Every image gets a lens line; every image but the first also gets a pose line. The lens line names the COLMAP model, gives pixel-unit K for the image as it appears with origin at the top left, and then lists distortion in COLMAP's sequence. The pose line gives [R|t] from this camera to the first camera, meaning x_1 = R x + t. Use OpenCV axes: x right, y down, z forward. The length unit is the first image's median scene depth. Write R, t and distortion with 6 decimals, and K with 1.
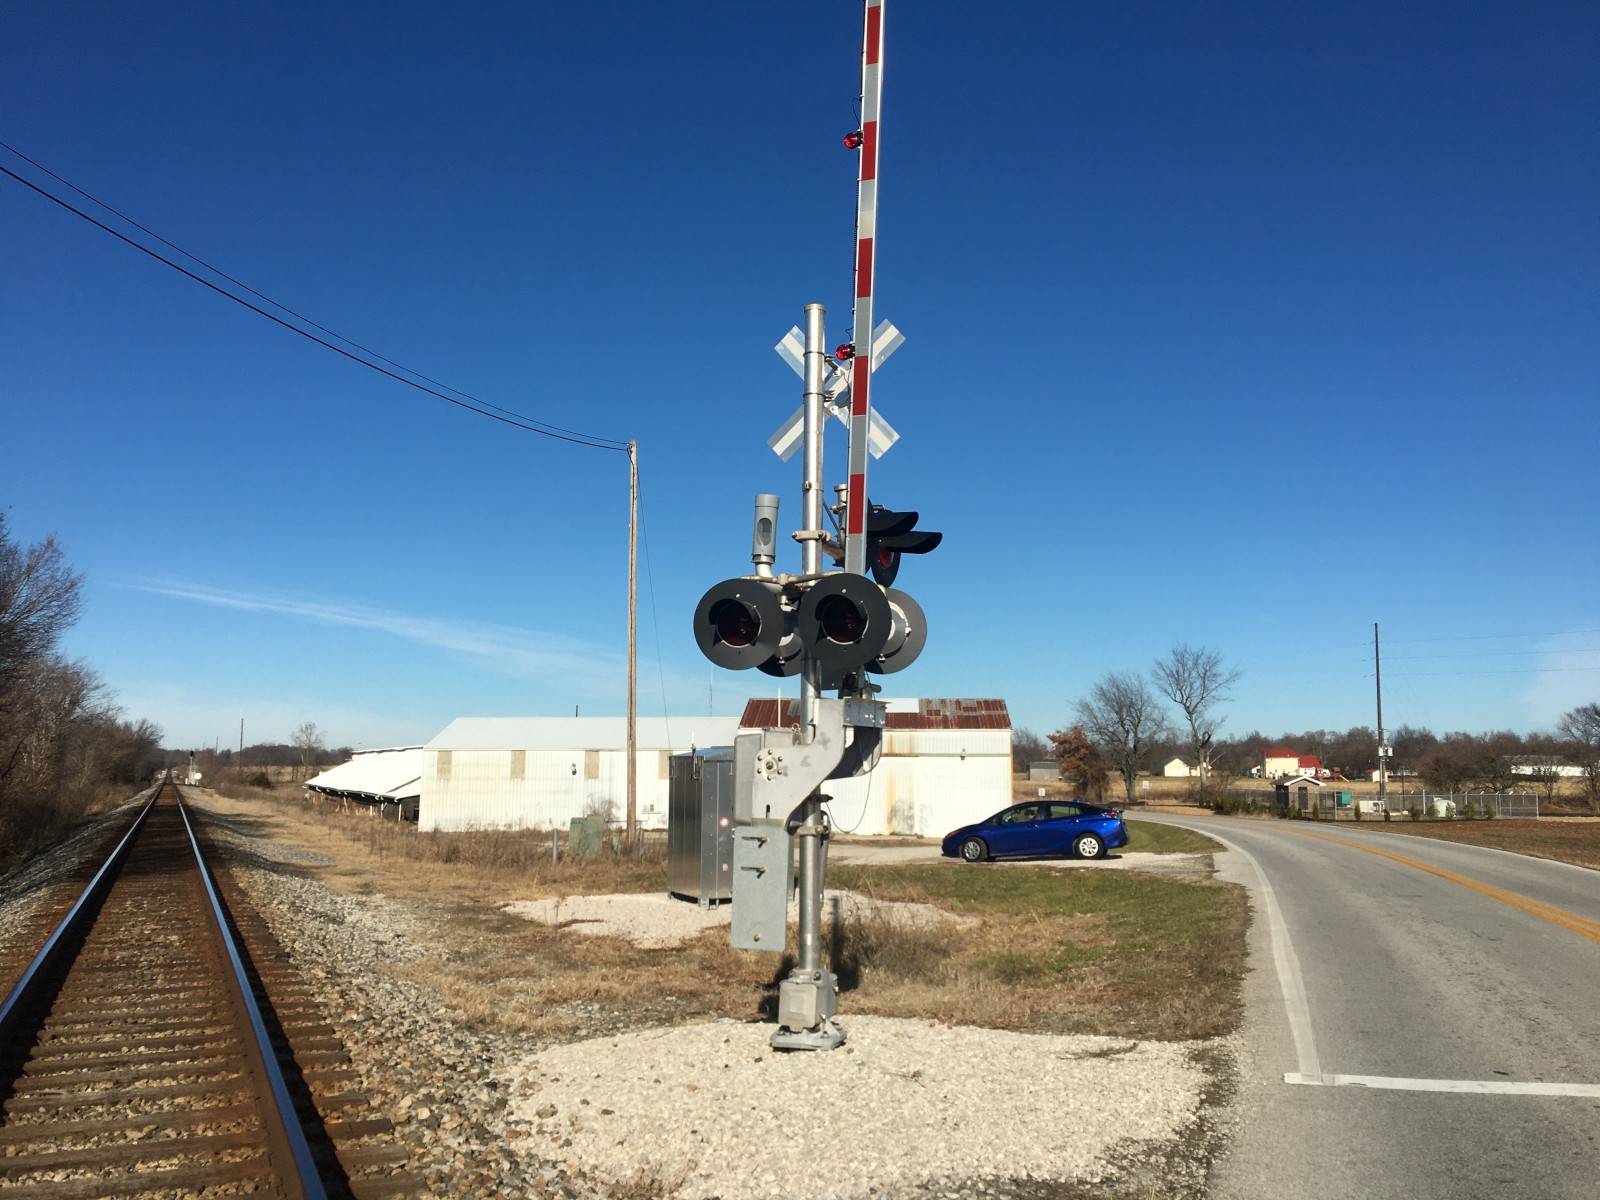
lens RADIAL K [[1318.5, 0, 779.0], [0, 1318.5, 568.7], [0, 0, 1]] dist [0.069644, -0.108346]
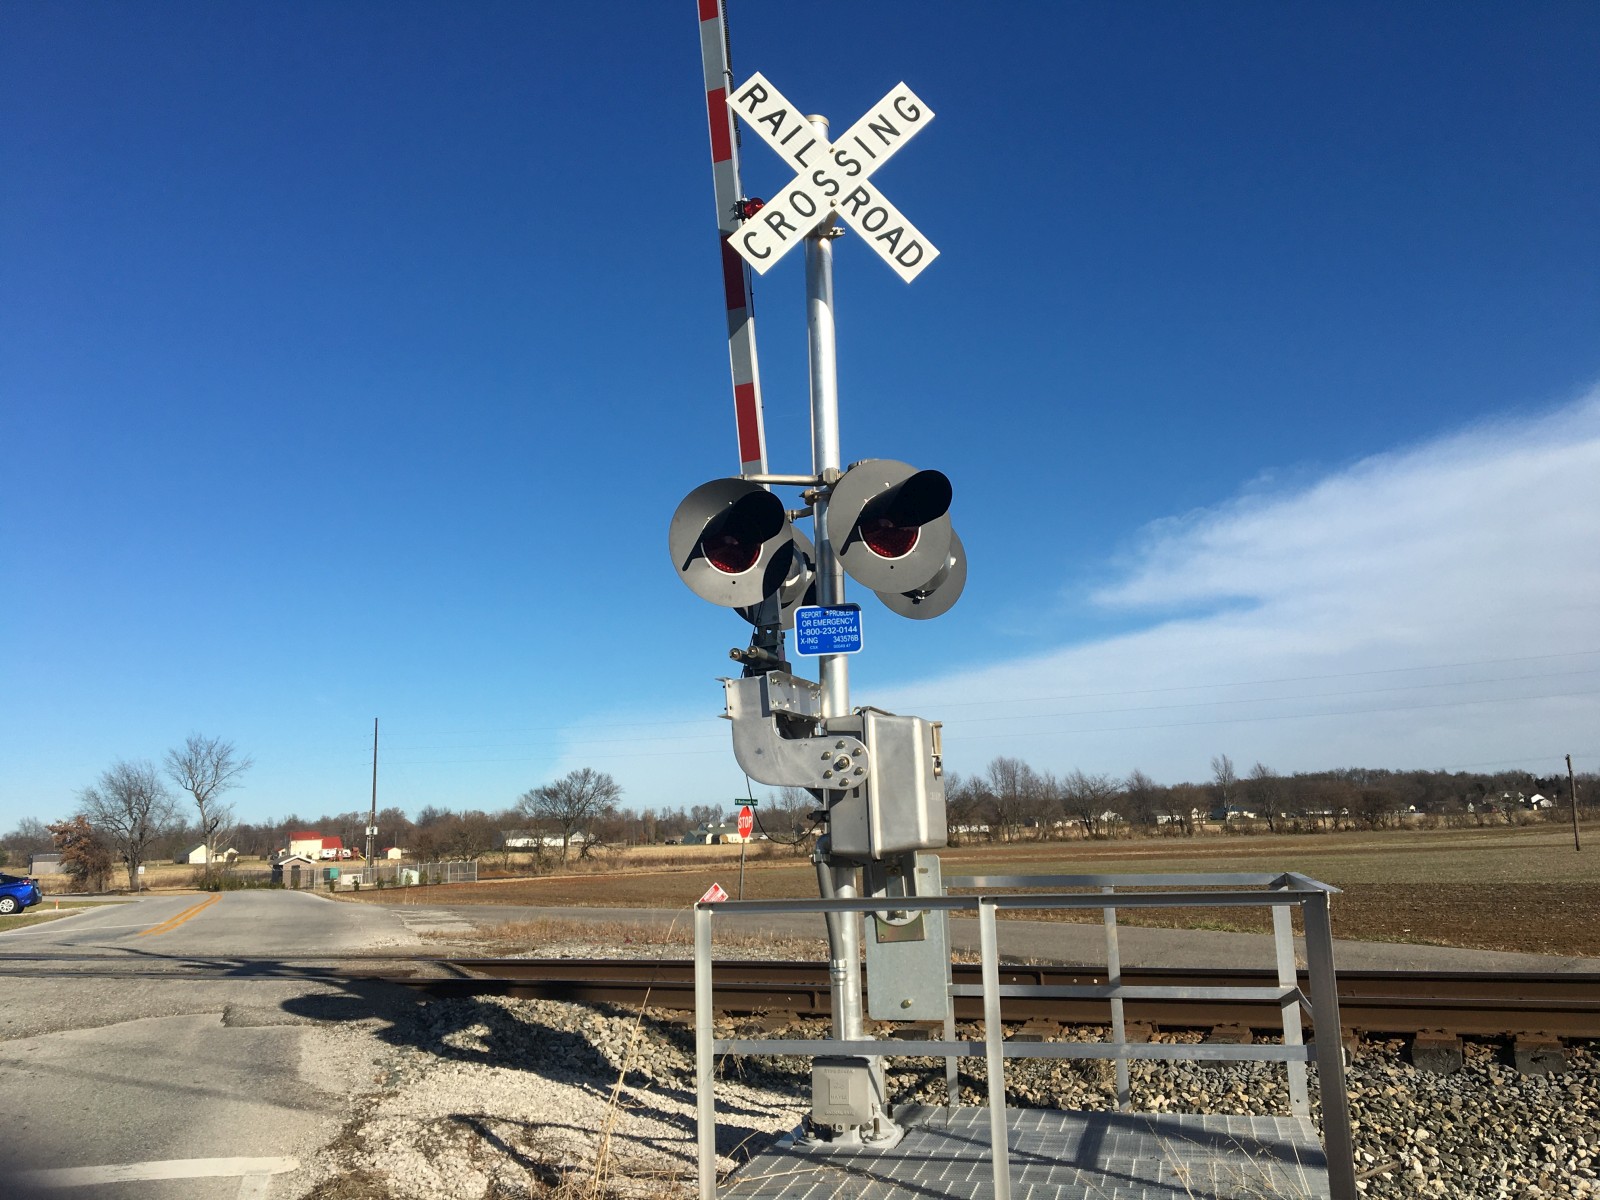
lens RADIAL K [[1346.3, 0, 782.6], [0, 1346.3, 602.9], [0, 0, 1]] dist [0.100716, -0.178623]
pose [[0.780881, 0.075806, 0.620063, -0.113662], [-0.055783, 0.997106, -0.051650, -0.201872], [-0.622184, 0.005743, 0.782850, -1.585825]]
